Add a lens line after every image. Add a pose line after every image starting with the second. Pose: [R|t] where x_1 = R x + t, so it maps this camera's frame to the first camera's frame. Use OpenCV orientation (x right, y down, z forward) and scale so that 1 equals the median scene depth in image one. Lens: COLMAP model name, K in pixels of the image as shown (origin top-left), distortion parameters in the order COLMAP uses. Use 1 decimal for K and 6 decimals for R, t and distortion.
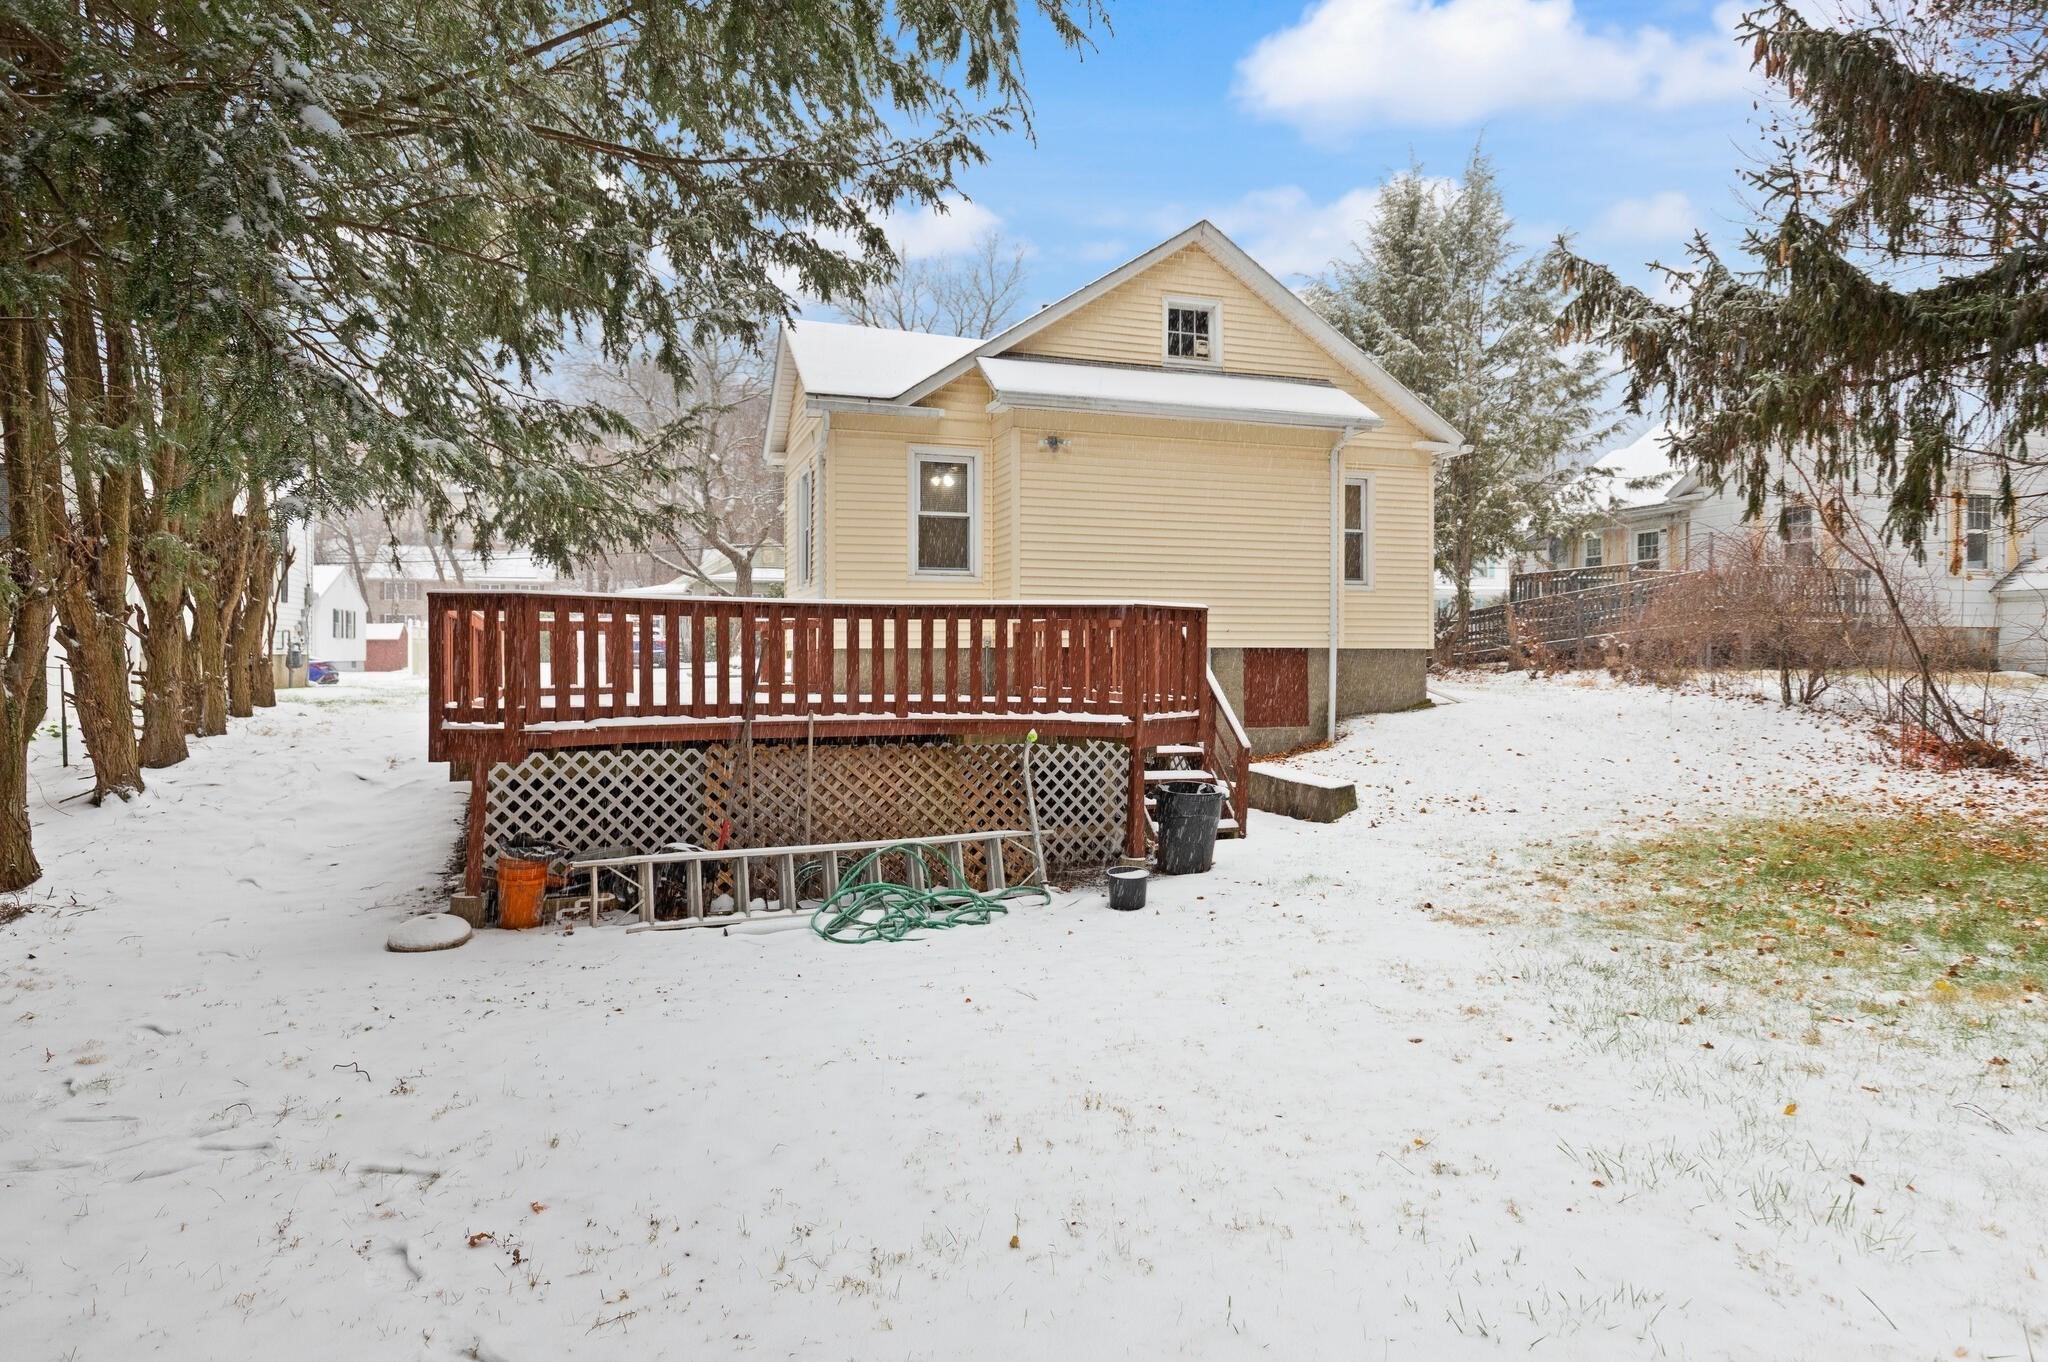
lens RADIAL K [[1194.8, 0, 1024.5], [0, 1194.8, 612.5], [0, 0, 1]] dist [0.004040, 0.001208]
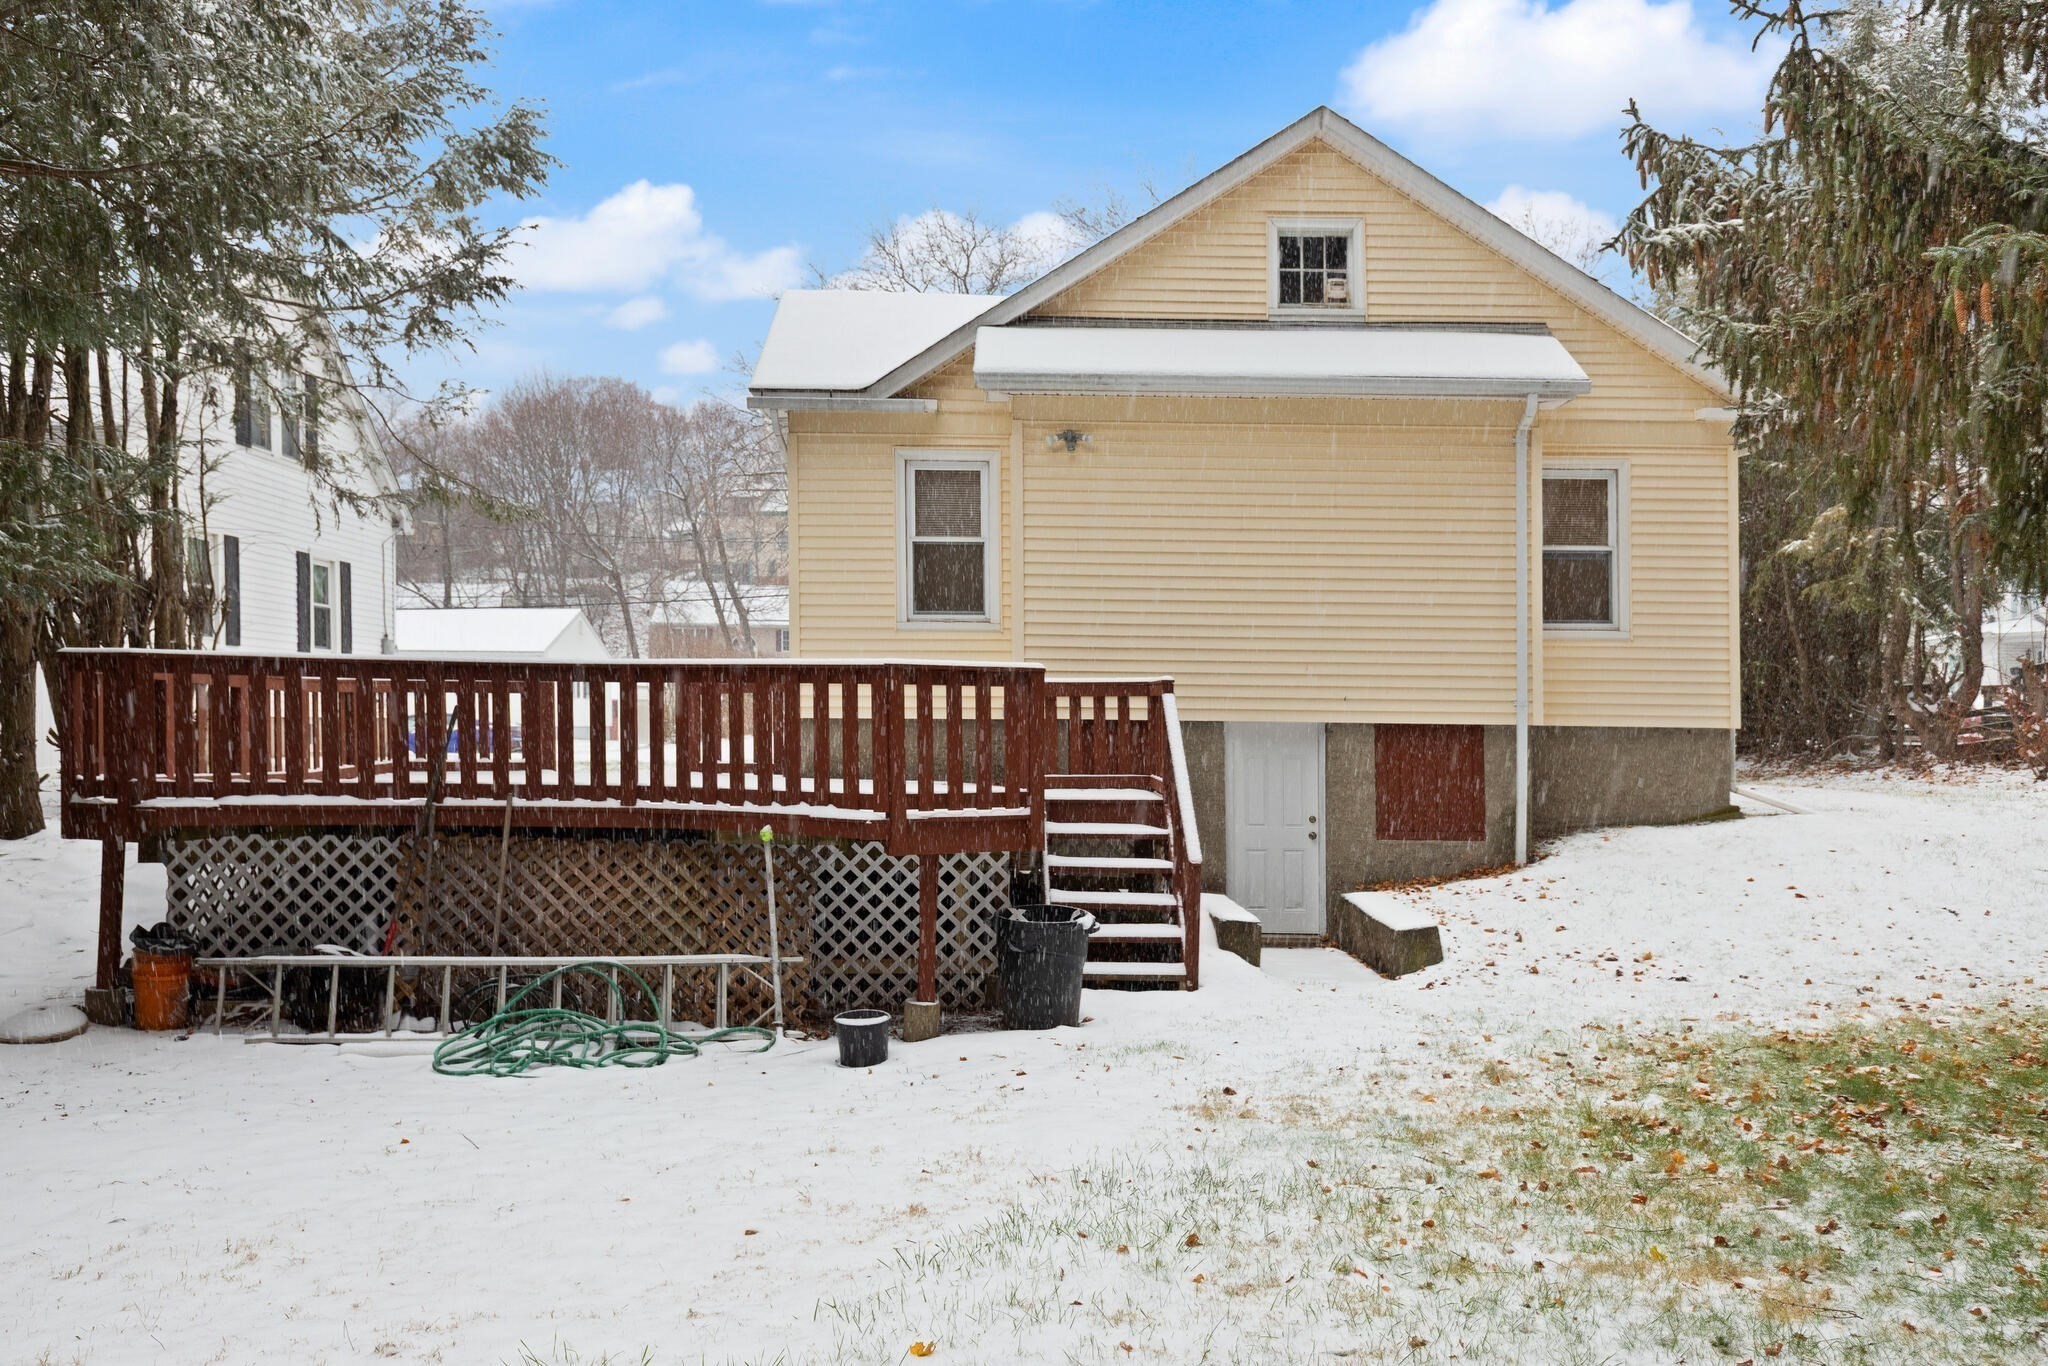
lens RADIAL K [[1706.3, 0, 1024.0], [0, 1706.3, 683.0], [0, 0, 1]] dist [0.005302, -0.005521]
pose [[0.947760, 0.004769, -0.318949, 0.340377], [-0.001443, 0.999942, 0.010663, -0.004453], [0.318981, -0.009646, 0.947712, 0.003489]]
